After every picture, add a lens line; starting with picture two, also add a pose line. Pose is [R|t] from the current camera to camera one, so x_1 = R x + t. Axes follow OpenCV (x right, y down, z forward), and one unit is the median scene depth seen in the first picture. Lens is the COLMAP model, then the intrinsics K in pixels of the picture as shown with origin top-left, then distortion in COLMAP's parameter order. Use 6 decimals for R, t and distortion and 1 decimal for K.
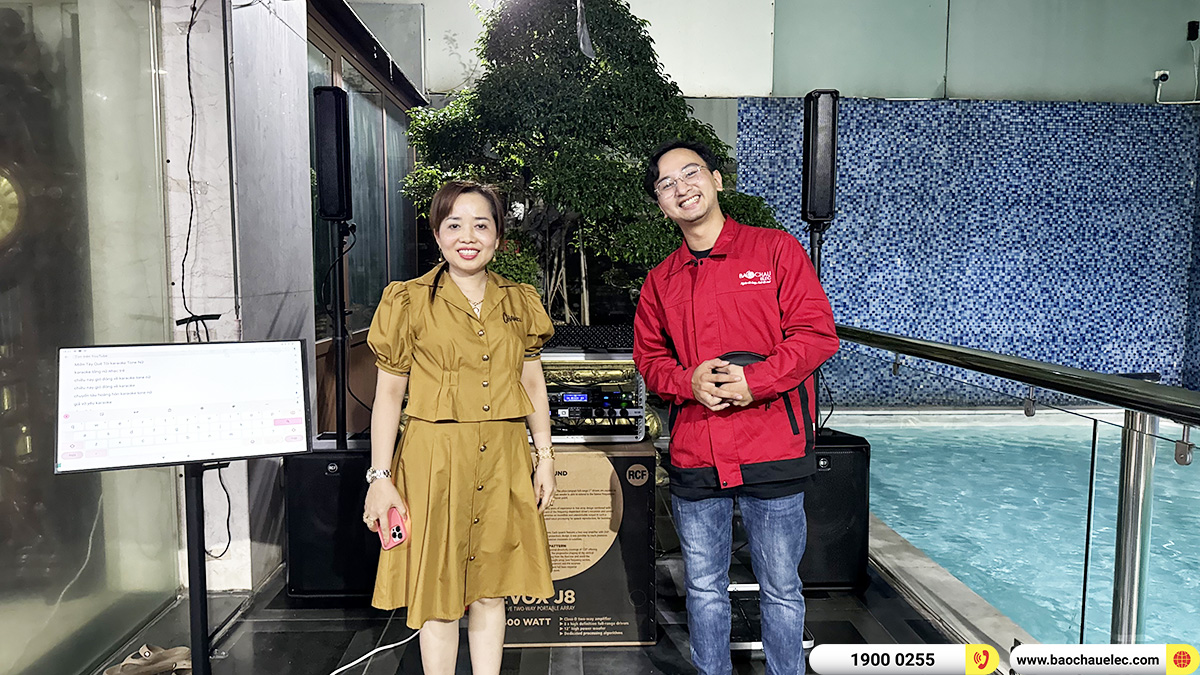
lens RADIAL K [[850.4, 0, 608.1], [0, 850.4, 345.3], [0, 0, 1]] dist [0.081127, -0.117632]
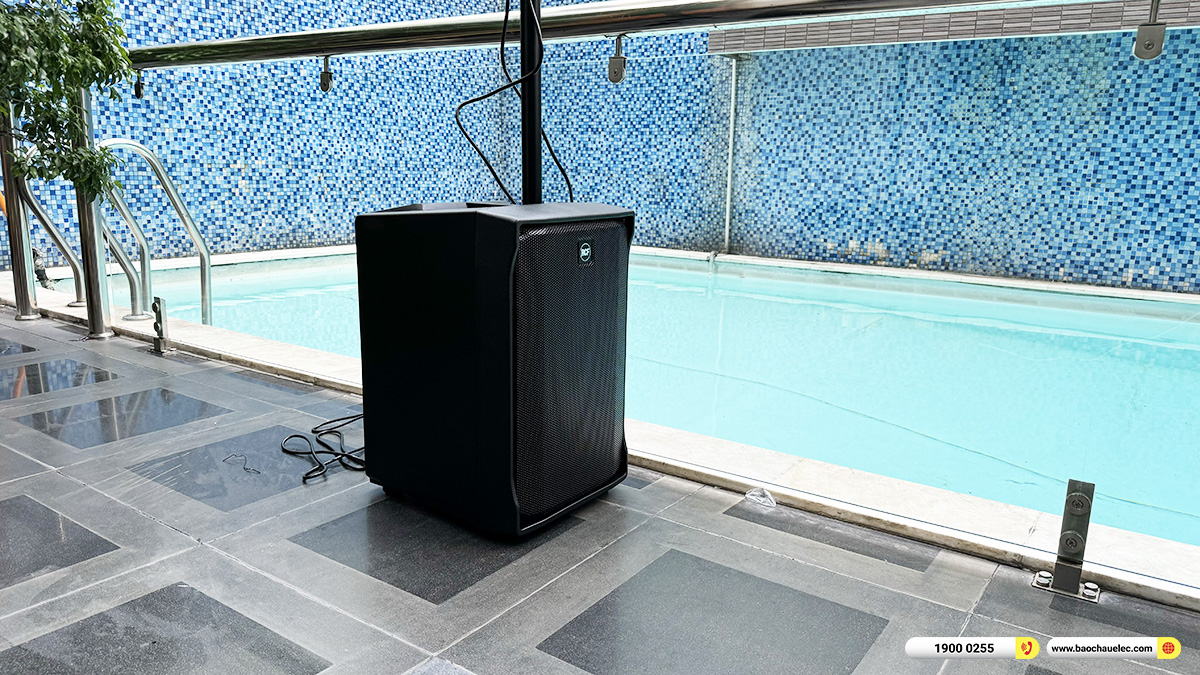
lens RADIAL K [[850.4, 0, 594.9], [0, 850.4, 340.9], [0, 0, 1]] dist [0.081127, -0.117632]
pose [[0.626030, -0.148110, 0.765604, -0.044612], [0.048600, 0.987299, 0.151258, 0.049291], [-0.778283, -0.057484, 0.625277, 0.301545]]
